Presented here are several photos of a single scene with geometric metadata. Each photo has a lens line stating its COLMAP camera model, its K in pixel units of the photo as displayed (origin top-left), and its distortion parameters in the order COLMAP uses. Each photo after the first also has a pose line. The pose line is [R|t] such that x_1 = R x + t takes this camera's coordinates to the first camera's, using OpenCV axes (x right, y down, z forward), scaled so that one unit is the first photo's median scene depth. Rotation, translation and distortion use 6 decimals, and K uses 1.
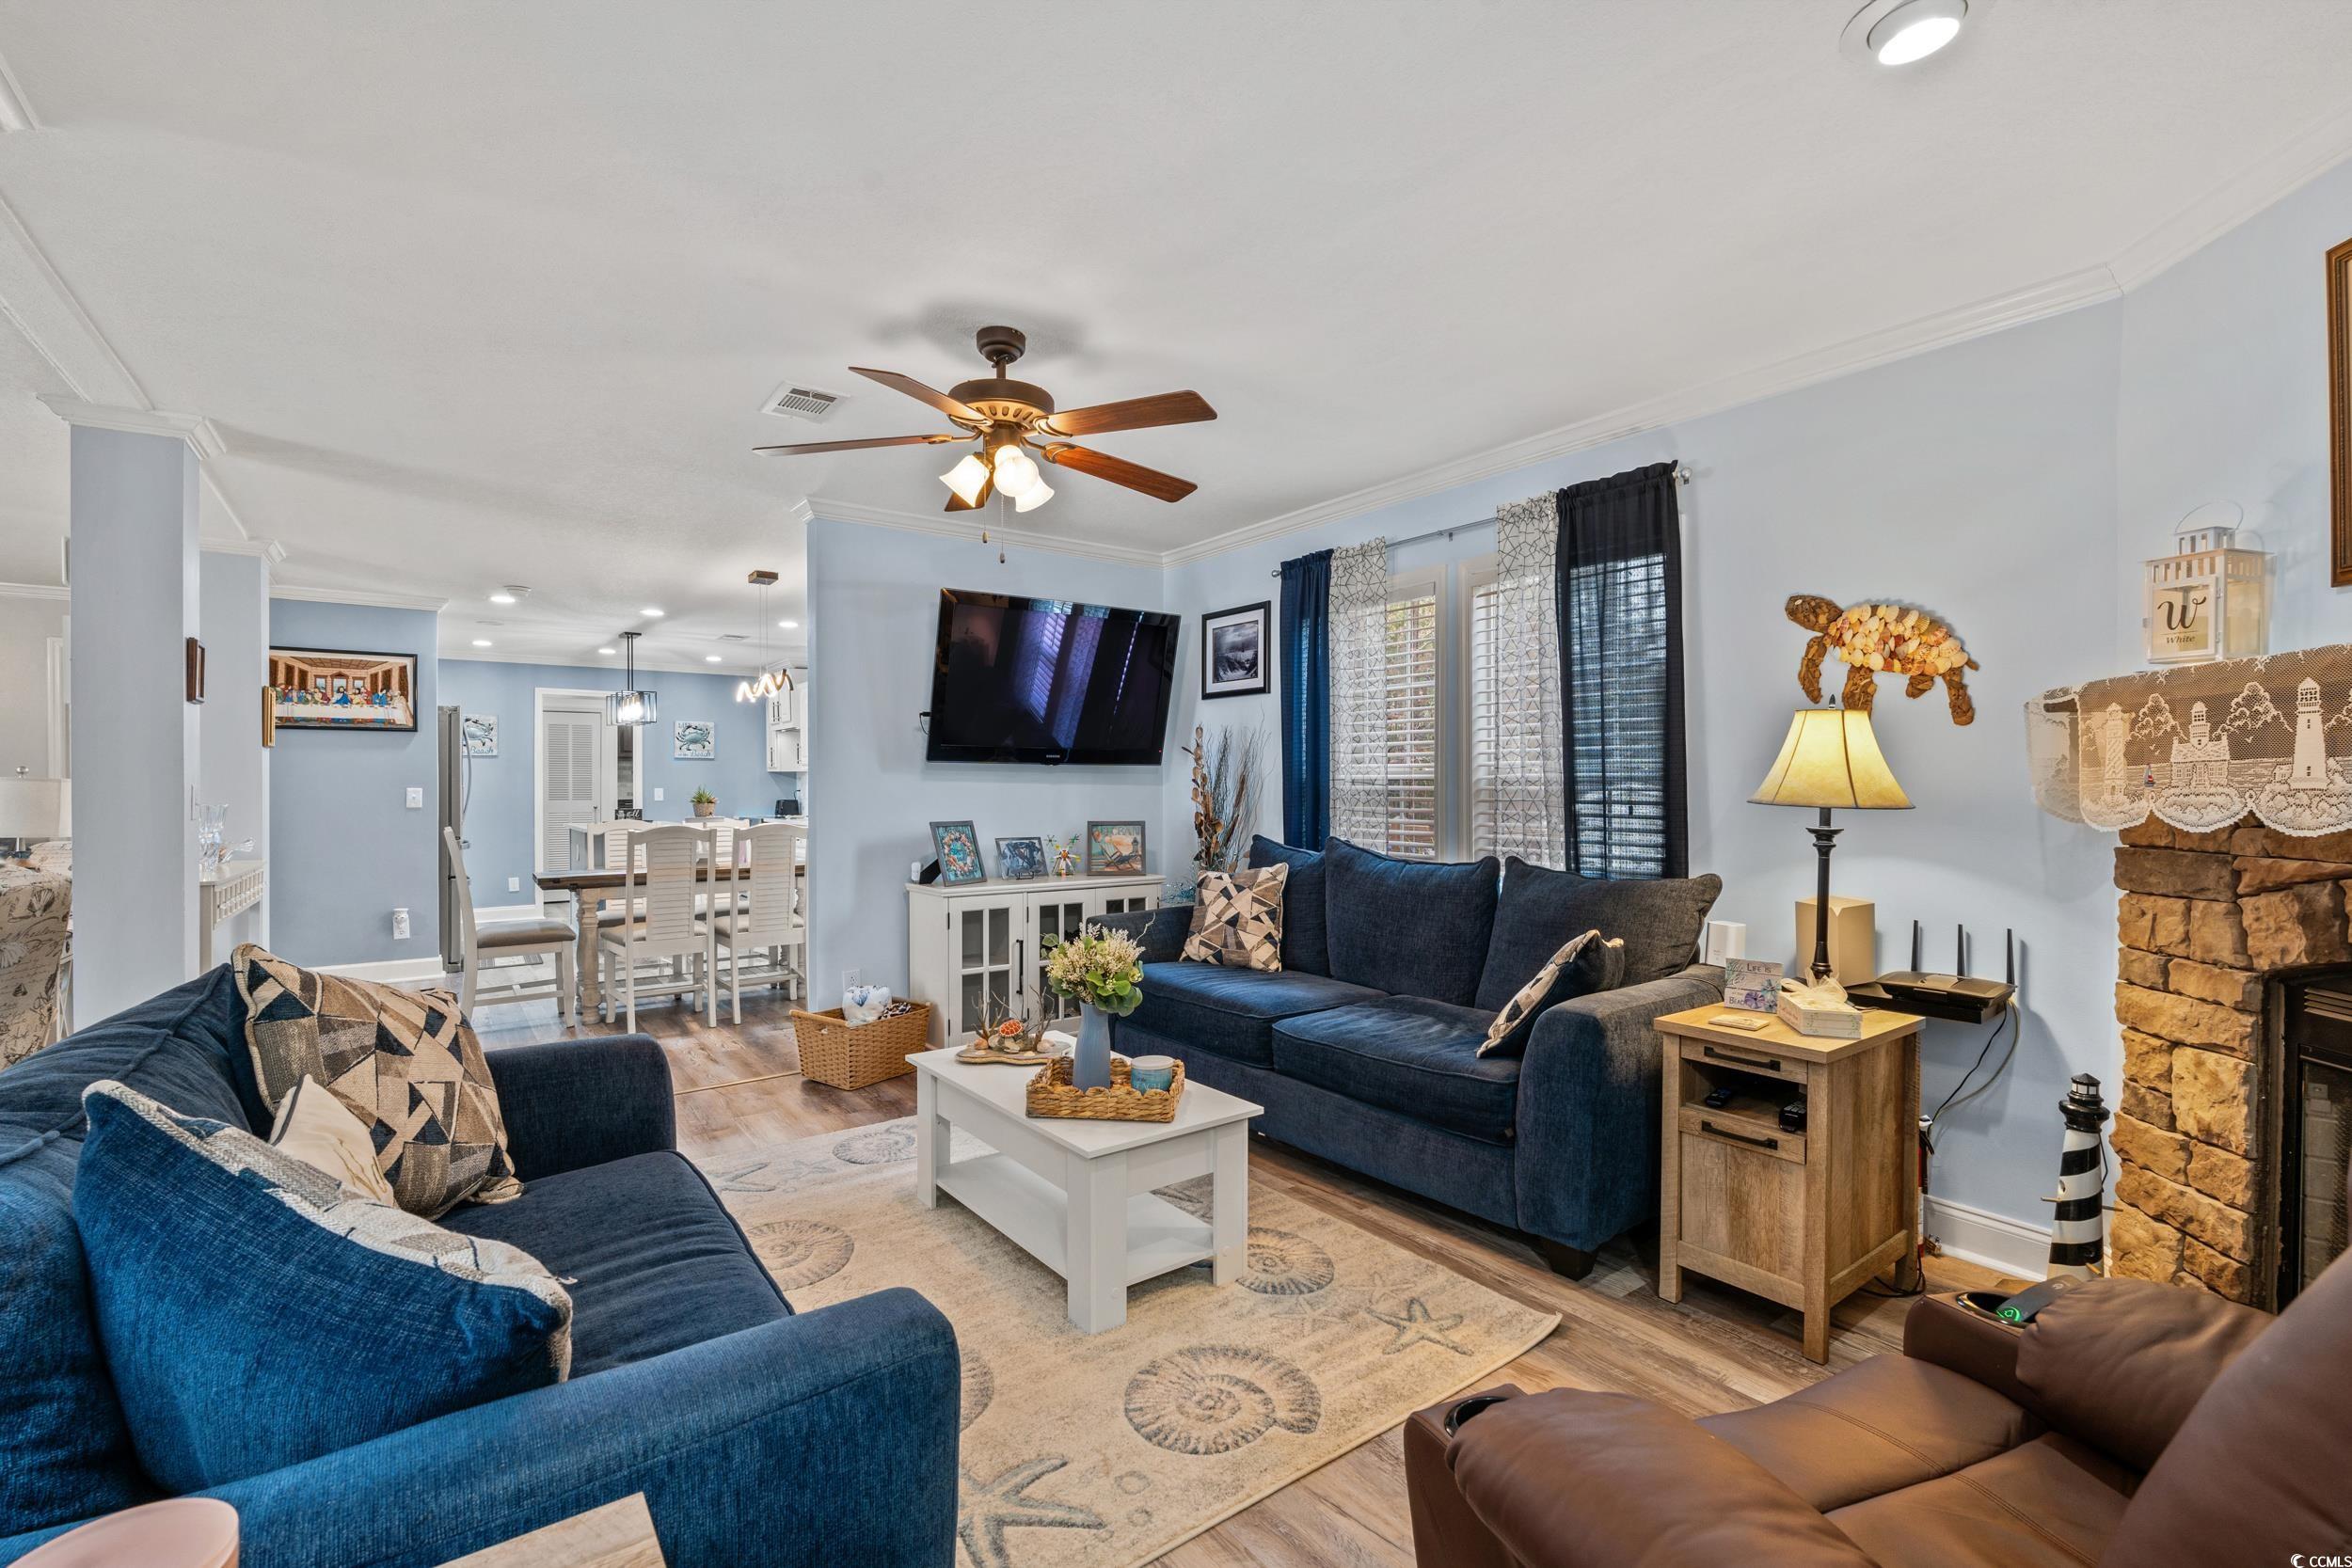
lens RADIAL K [[1030.8, 0, 1167.3], [0, 1030.8, 782.9], [0, 0, 1]] dist [-0.001075, 0.000154]
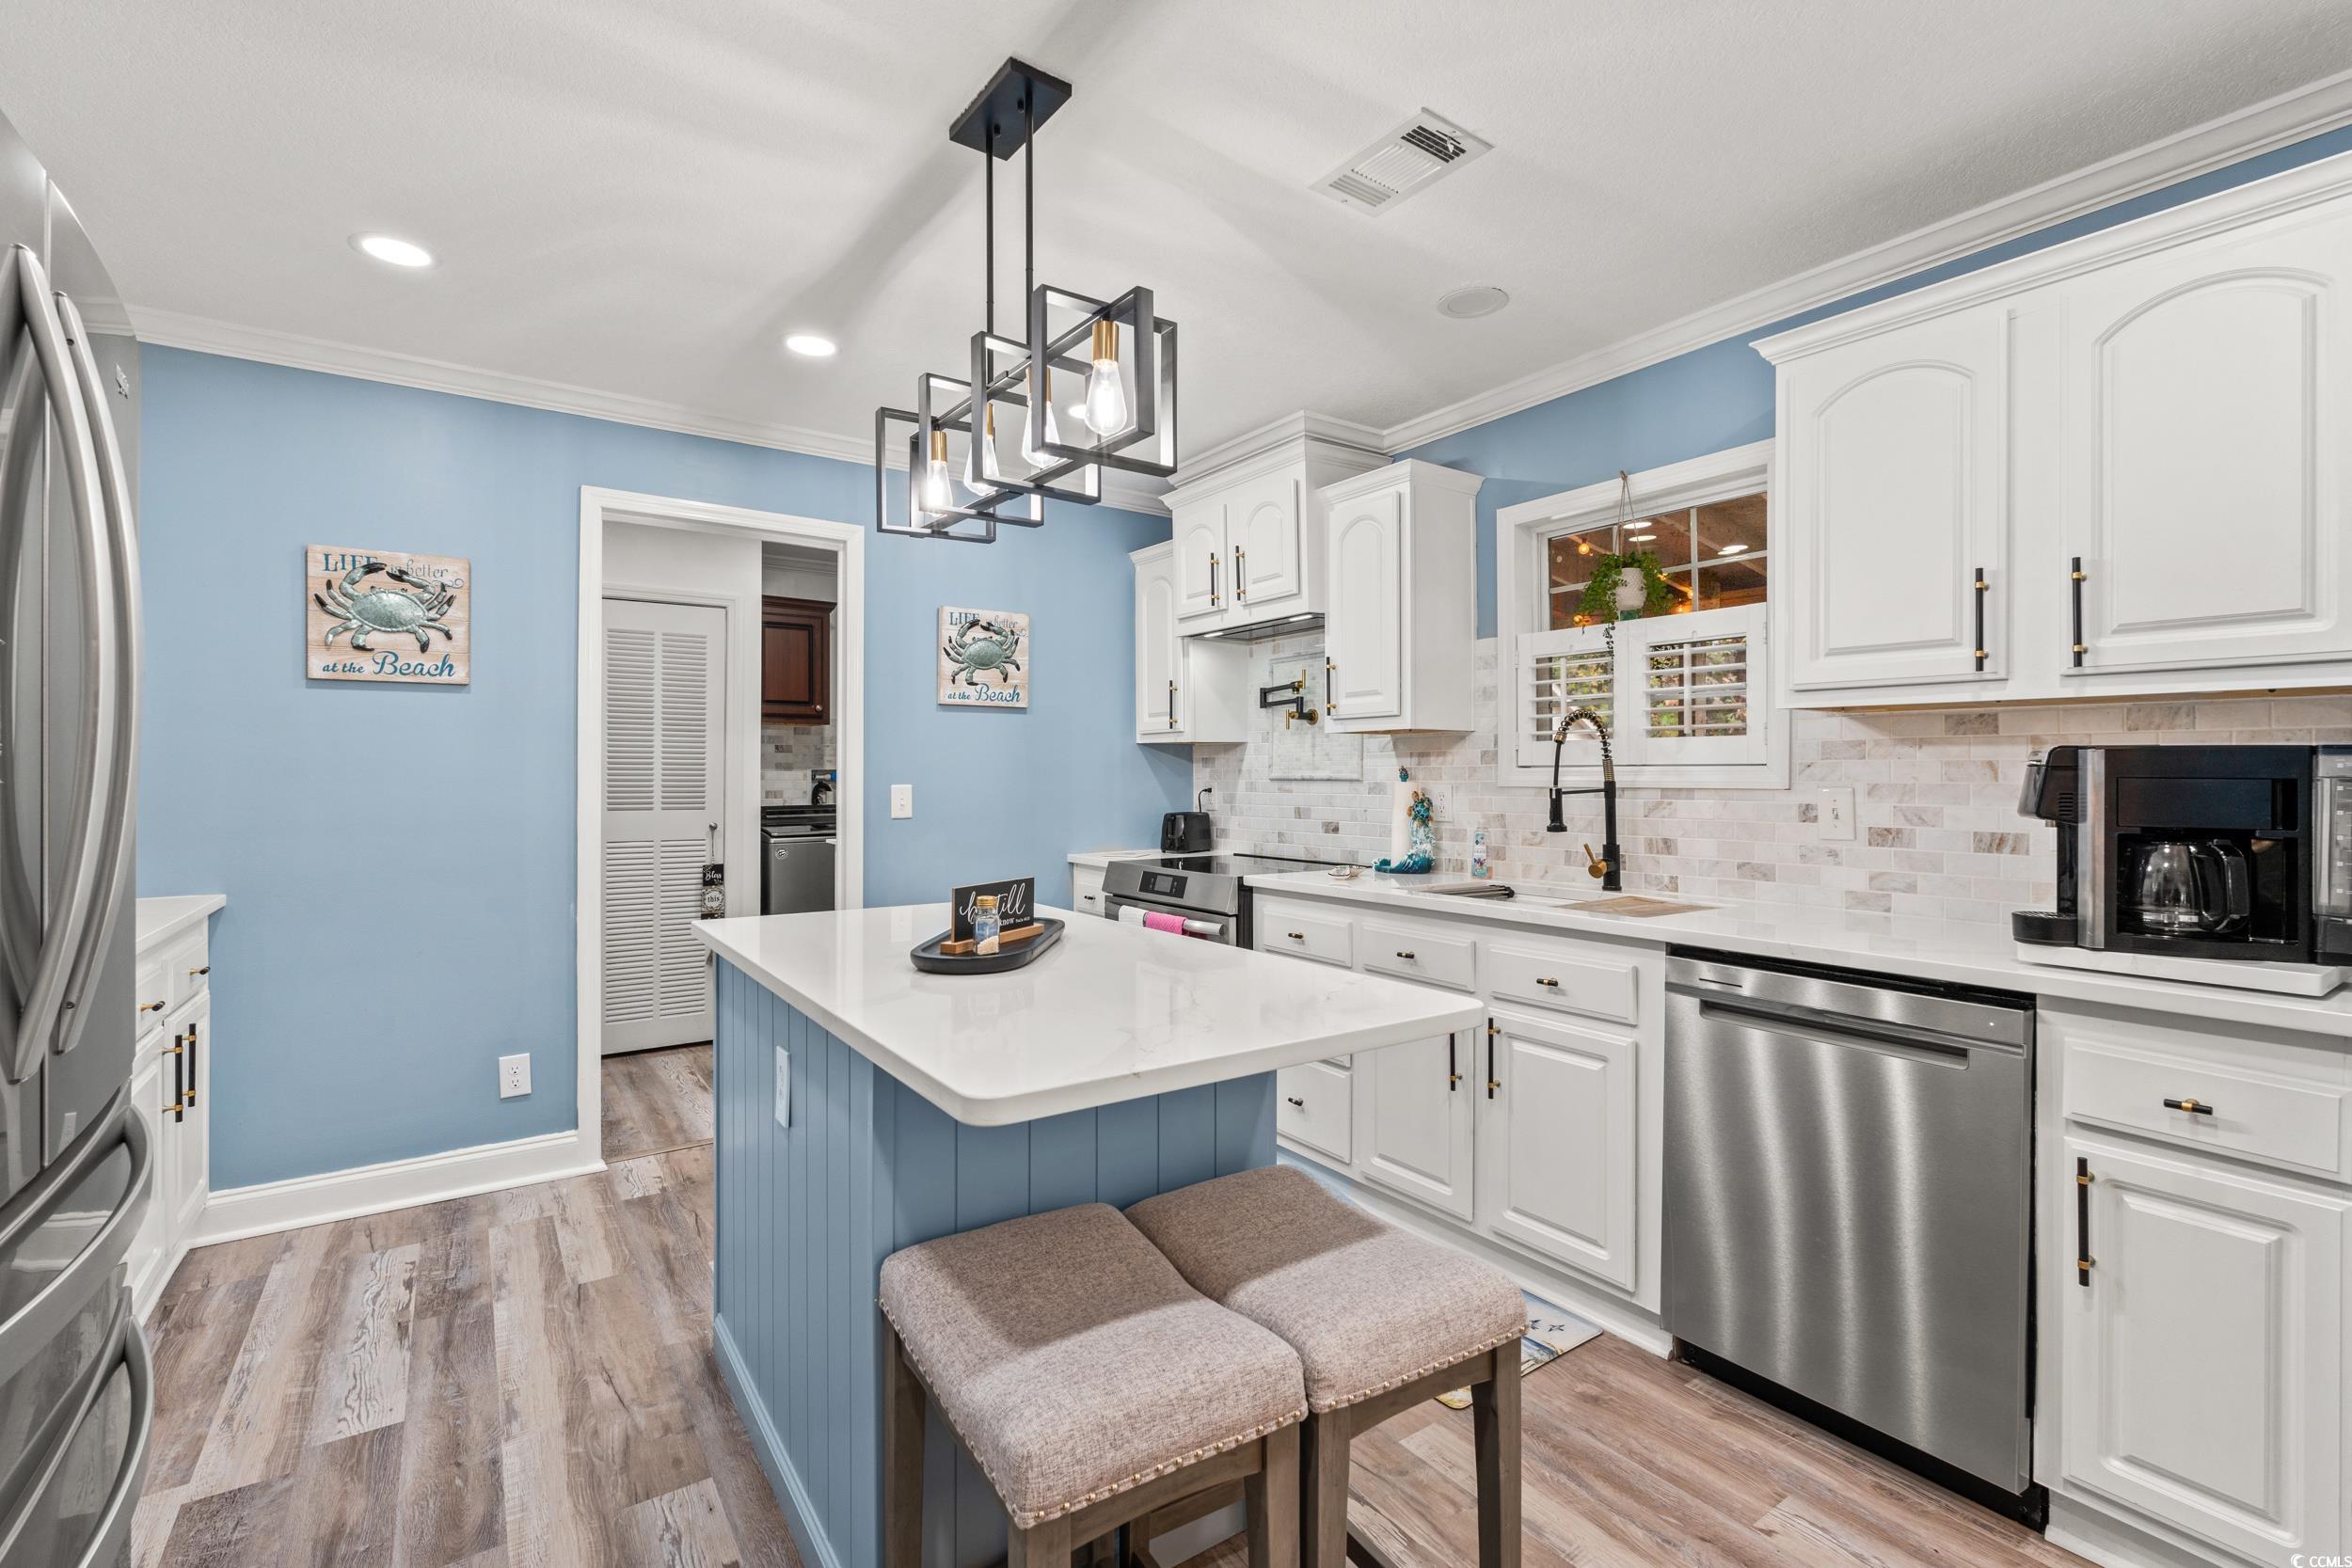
lens RADIAL K [[1047.0, 0, 1169.2], [0, 1047.0, 772.8], [0, 0, 1]] dist [-0.001560, 0.000140]
pose [[0.999577, 0.005625, -0.028547, -0.809176], [-0.005642, 0.999984, -0.000495, 0.001932], [0.028544, 0.000656, 0.999592, 1.306282]]
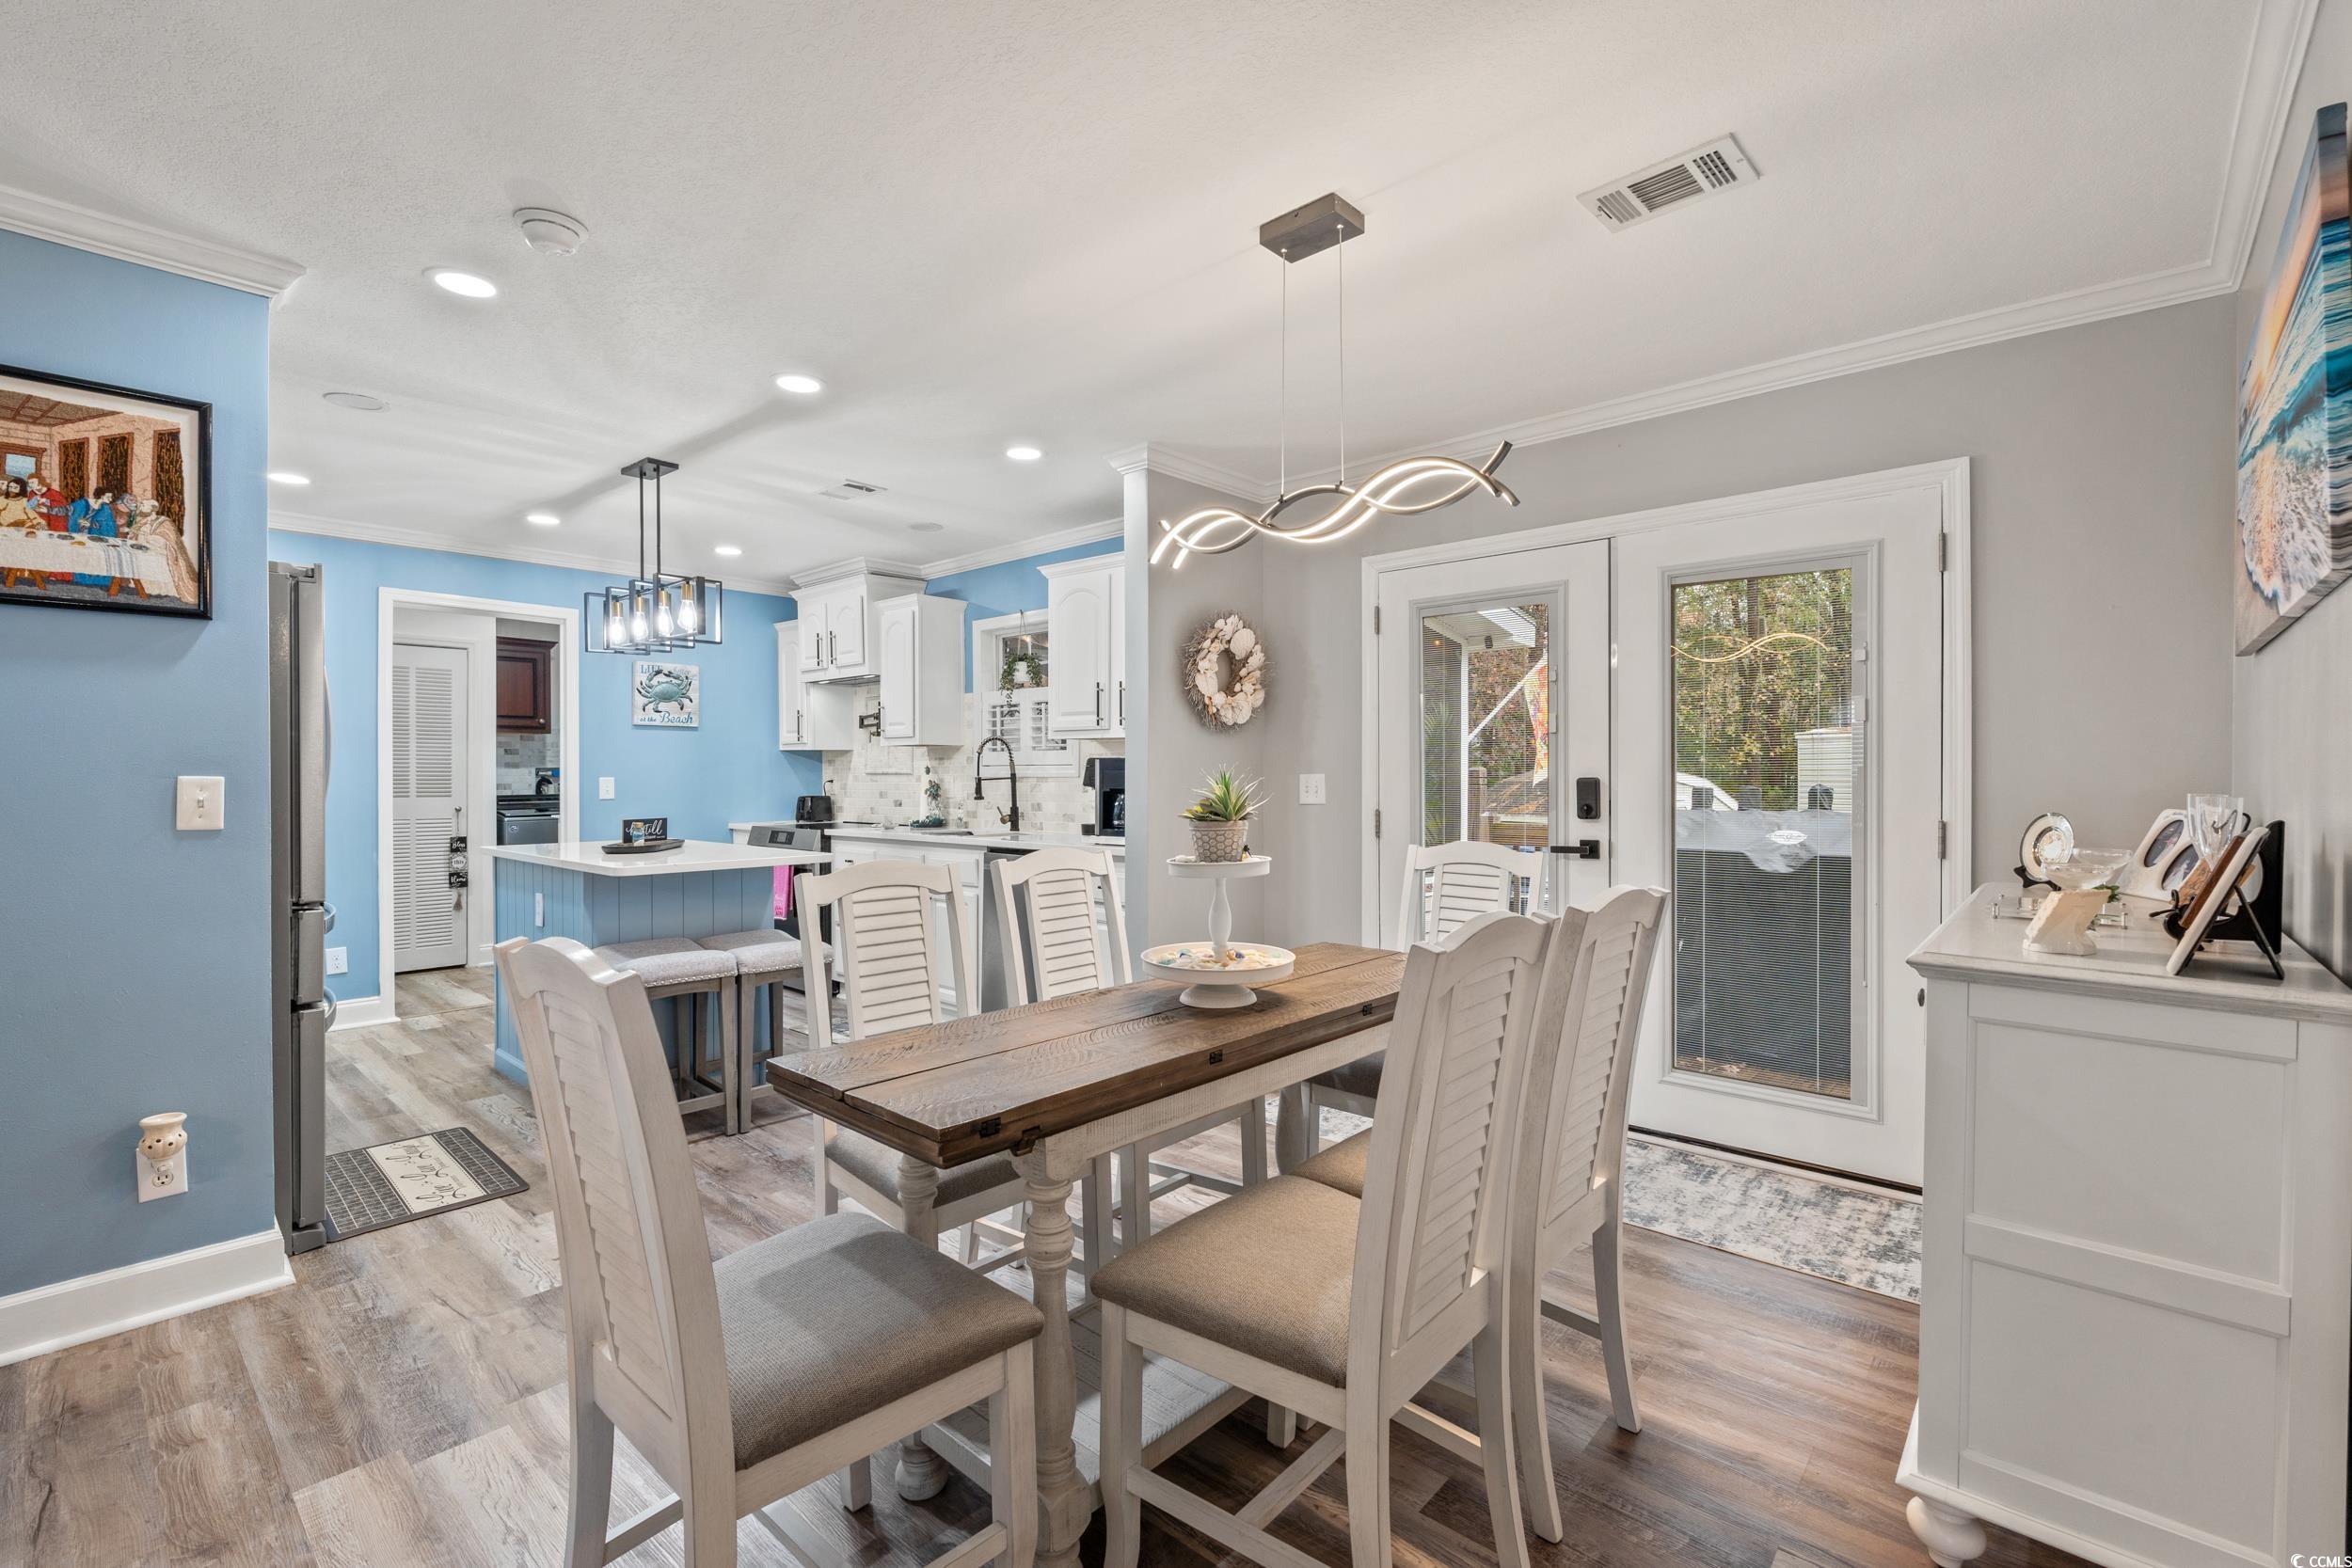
lens RADIAL K [[1035.5, 0, 1179.2], [0, 1035.5, 779.6], [0, 0, 1]] dist [-0.002640, 0.000387]
pose [[0.977681, 0.002670, 0.210079, -0.634900], [-0.004215, 0.999967, 0.006902, 0.003030], [-0.210054, -0.007634, 0.977660, 0.771971]]
